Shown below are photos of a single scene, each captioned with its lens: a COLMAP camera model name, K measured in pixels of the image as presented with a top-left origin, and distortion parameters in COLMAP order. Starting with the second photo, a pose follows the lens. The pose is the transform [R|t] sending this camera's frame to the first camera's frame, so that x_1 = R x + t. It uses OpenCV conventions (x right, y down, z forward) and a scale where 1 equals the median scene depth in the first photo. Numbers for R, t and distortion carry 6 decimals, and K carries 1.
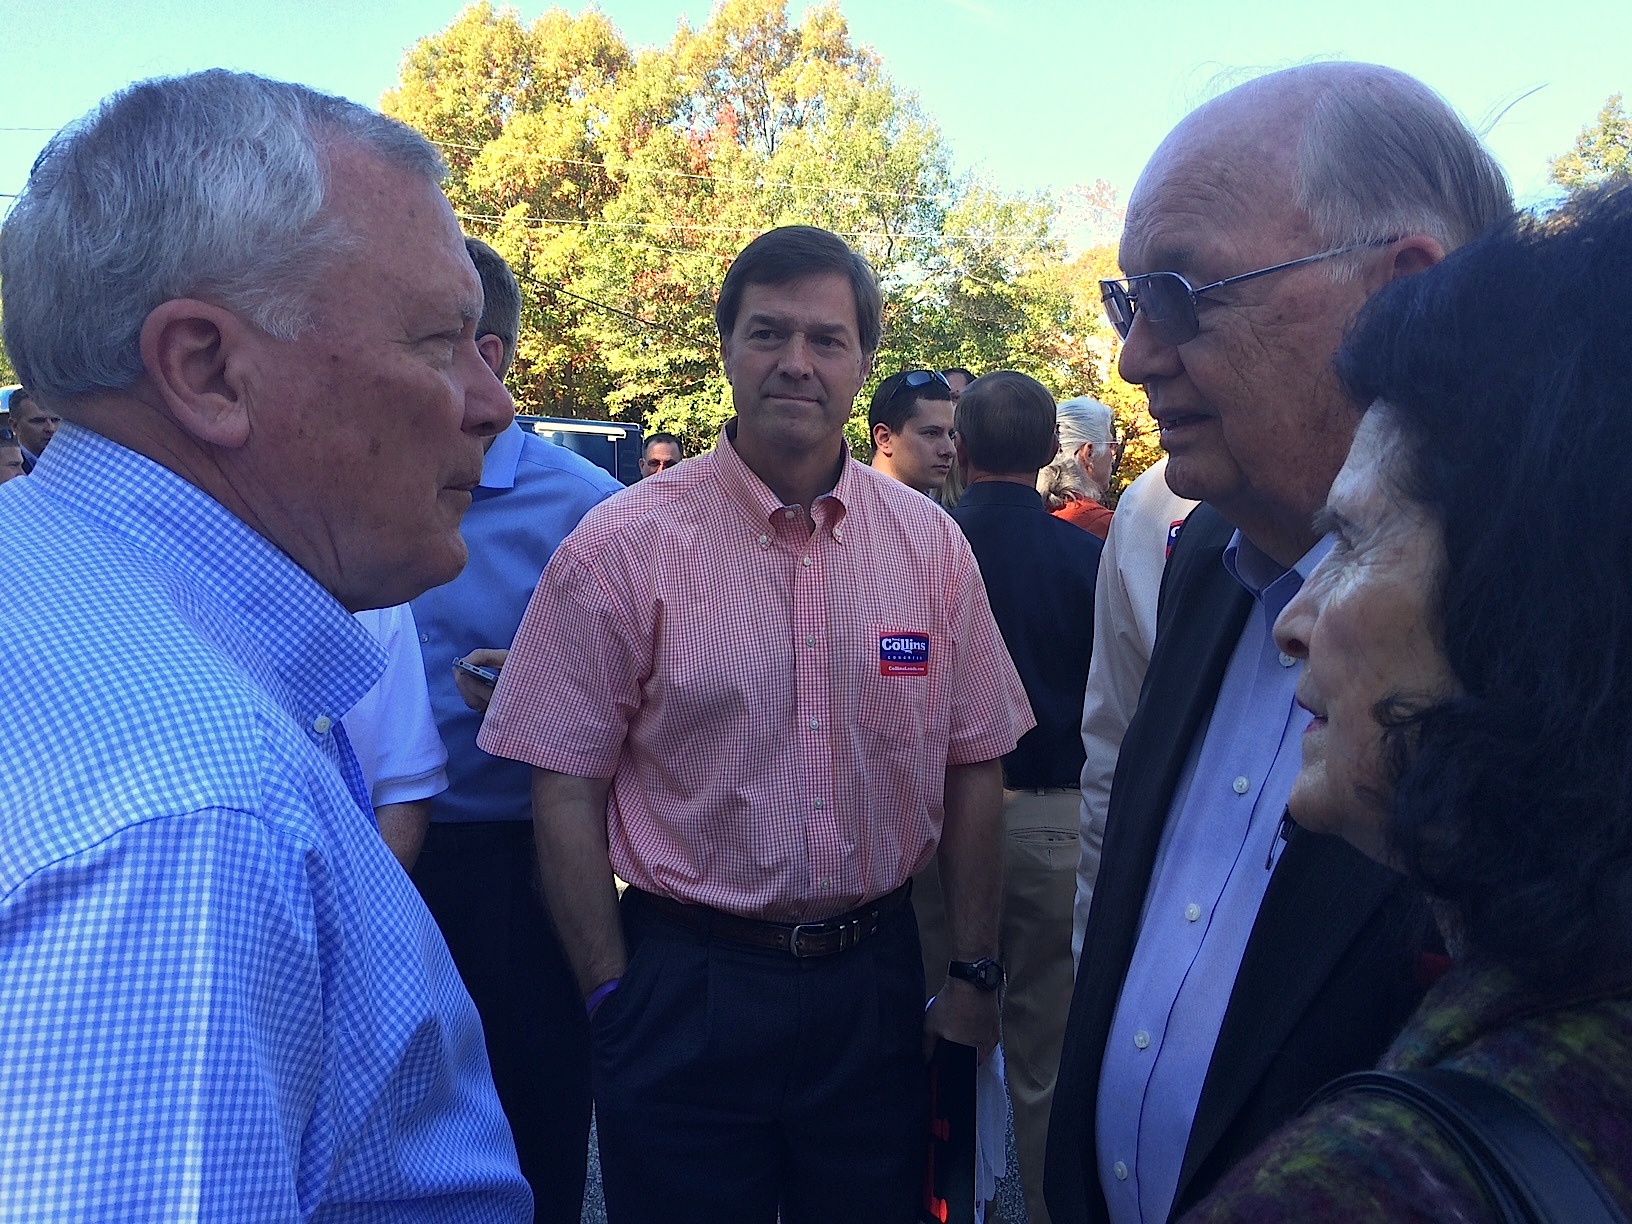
lens RADIAL K [[1346.4, 0, 816.0], [0, 1346.4, 612.0], [0, 0, 1]] dist [0.053637, -0.083938]
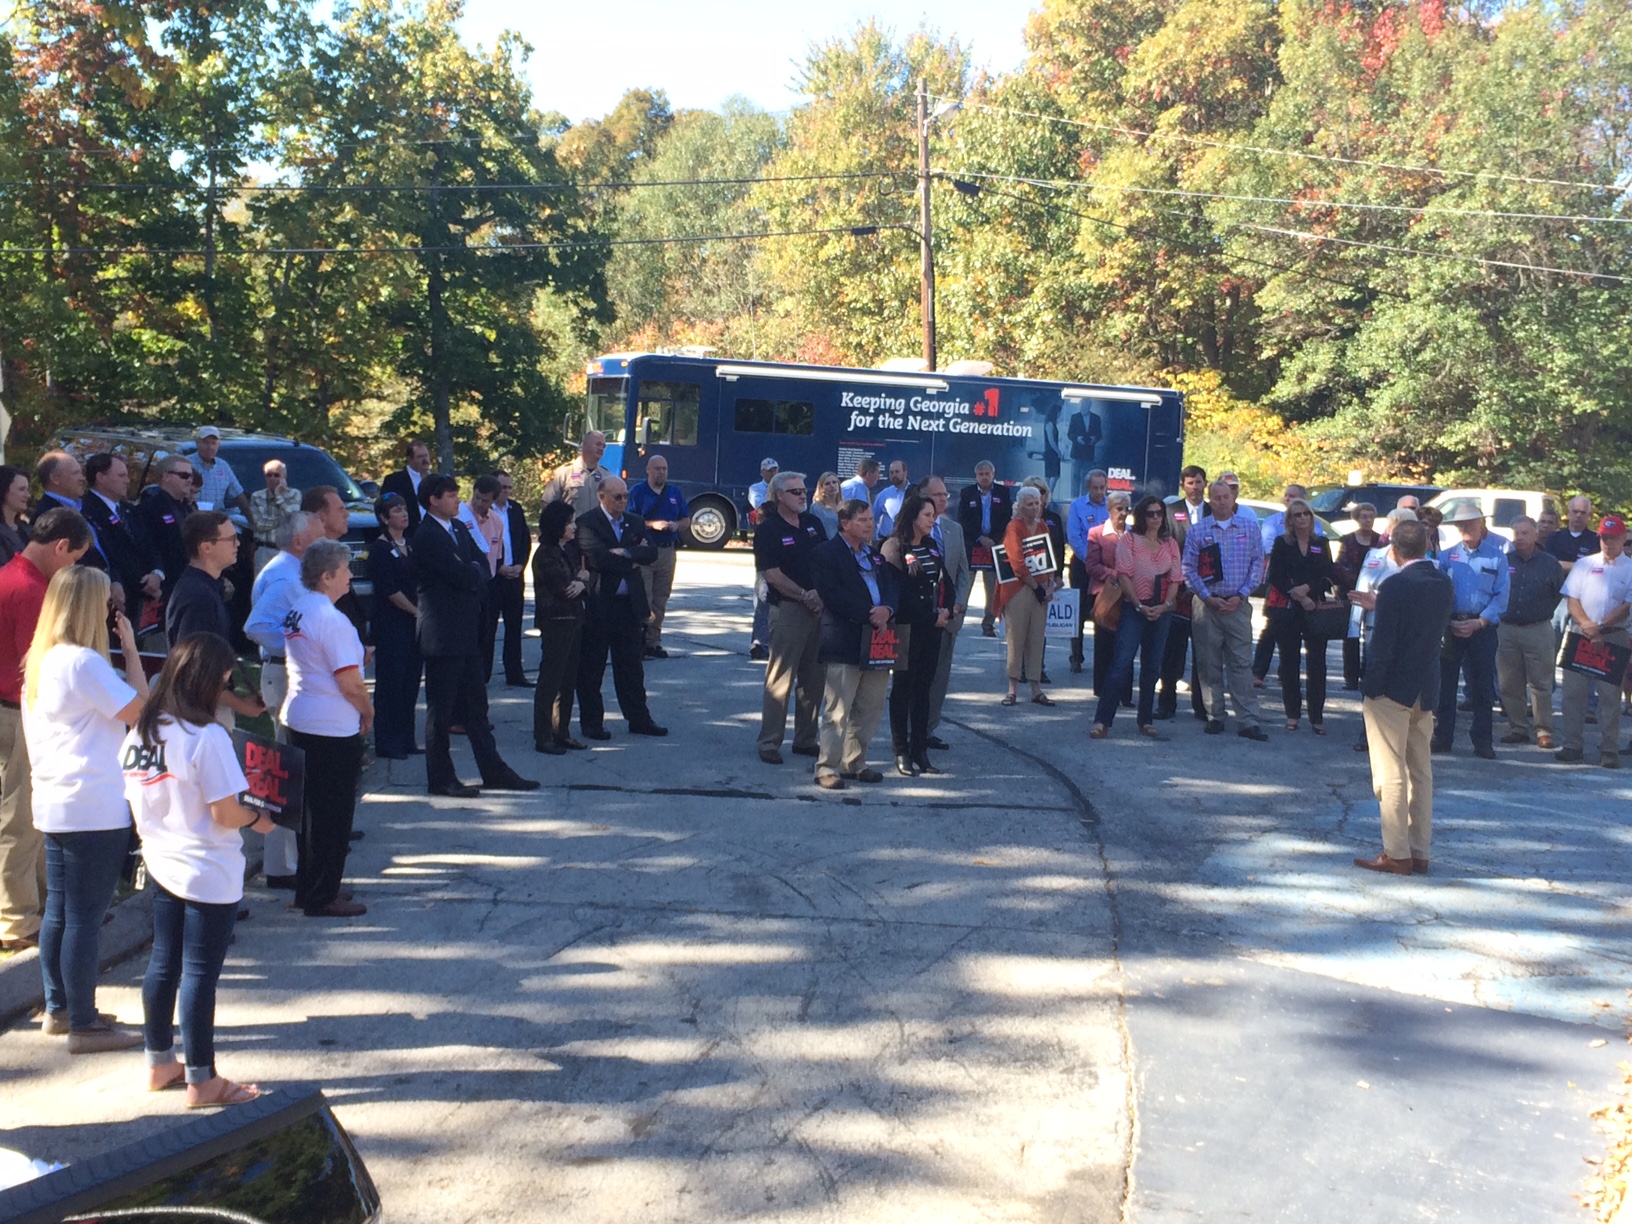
lens RADIAL K [[2092.9, 0, 816.0], [0, 2092.9, 612.0], [0, 0, 1]] dist [0.001540, -0.002036]
pose [[0.892401, 0.080660, -0.443976, 0.186005], [-0.080380, 0.996574, 0.019490, 0.005284], [0.444027, 0.018294, 0.895827, -0.263934]]
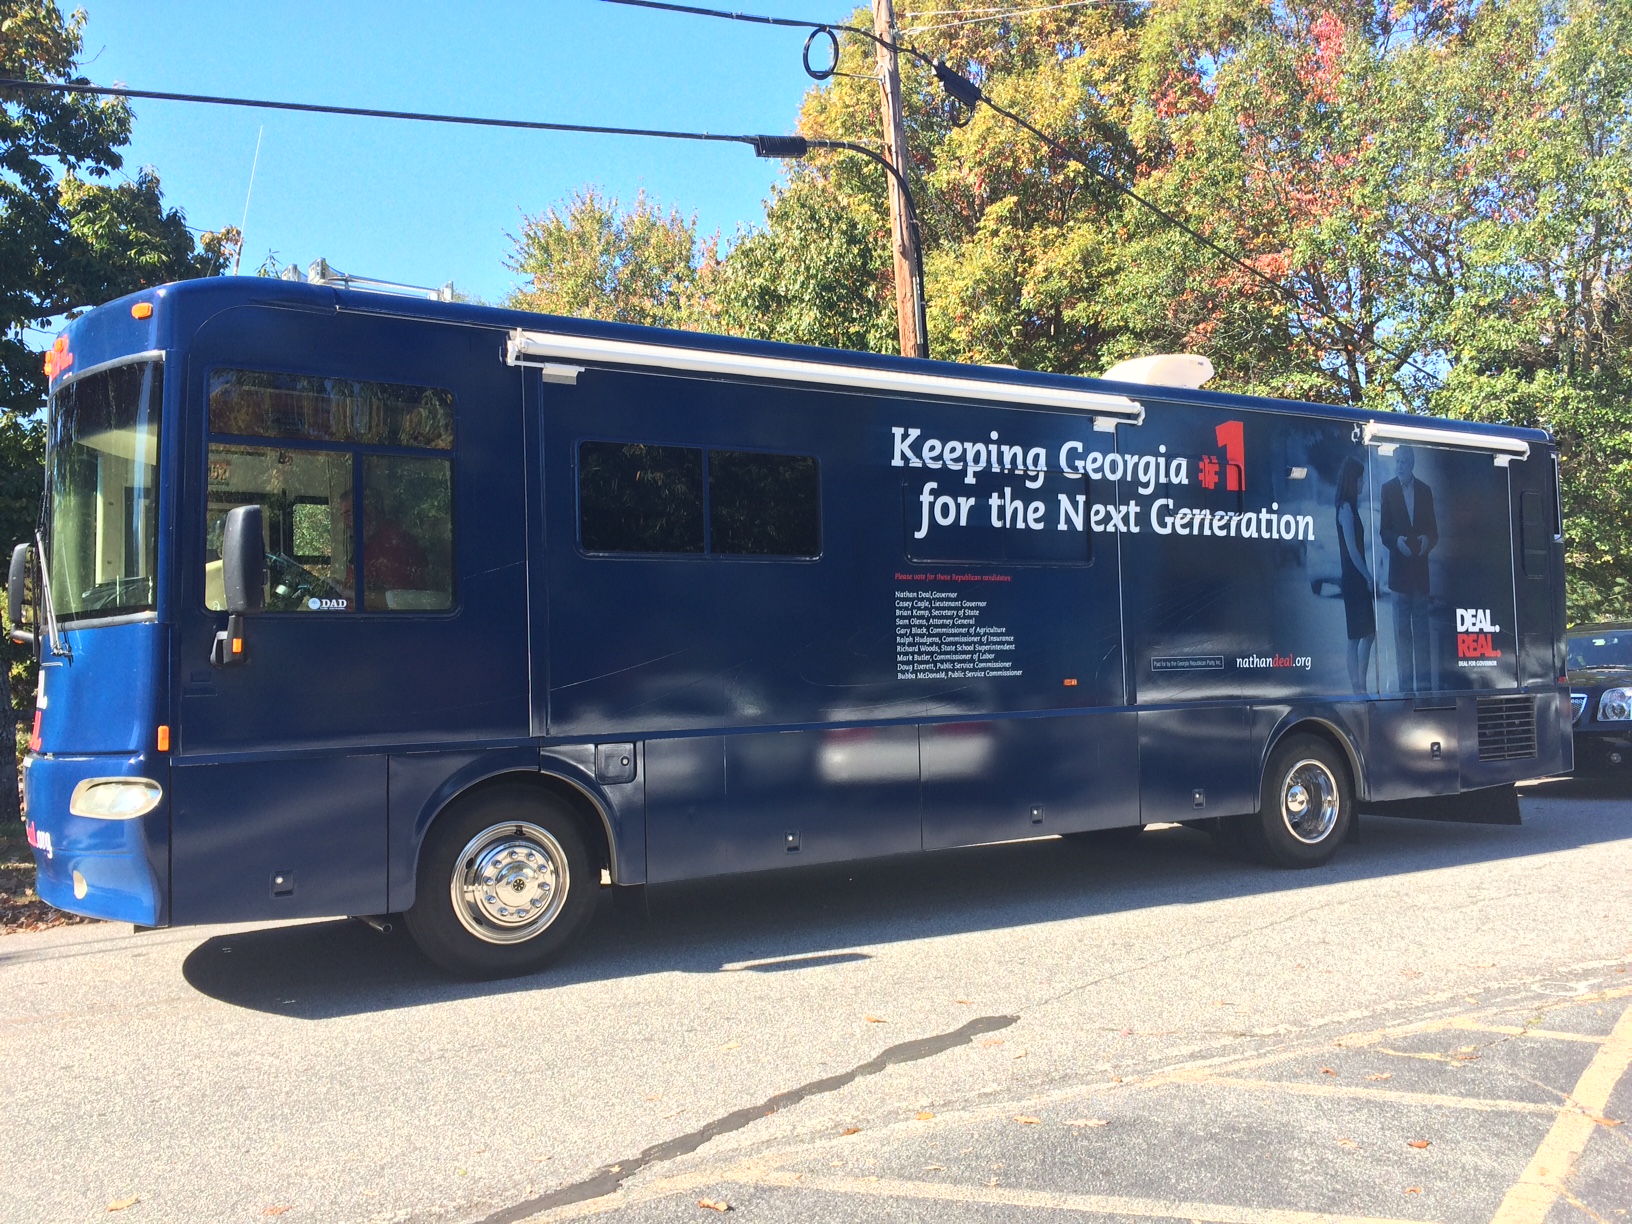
lens RADIAL K [[1346.4, 0, 816.0], [0, 1346.4, 612.0], [0, 0, 1]] dist [0.053637, -0.083938]
pose [[0.970824, -0.025296, -0.238455, -0.152426], [0.004223, 0.996070, -0.088474, -0.026359], [0.239756, 0.084886, 0.967115, 0.317600]]
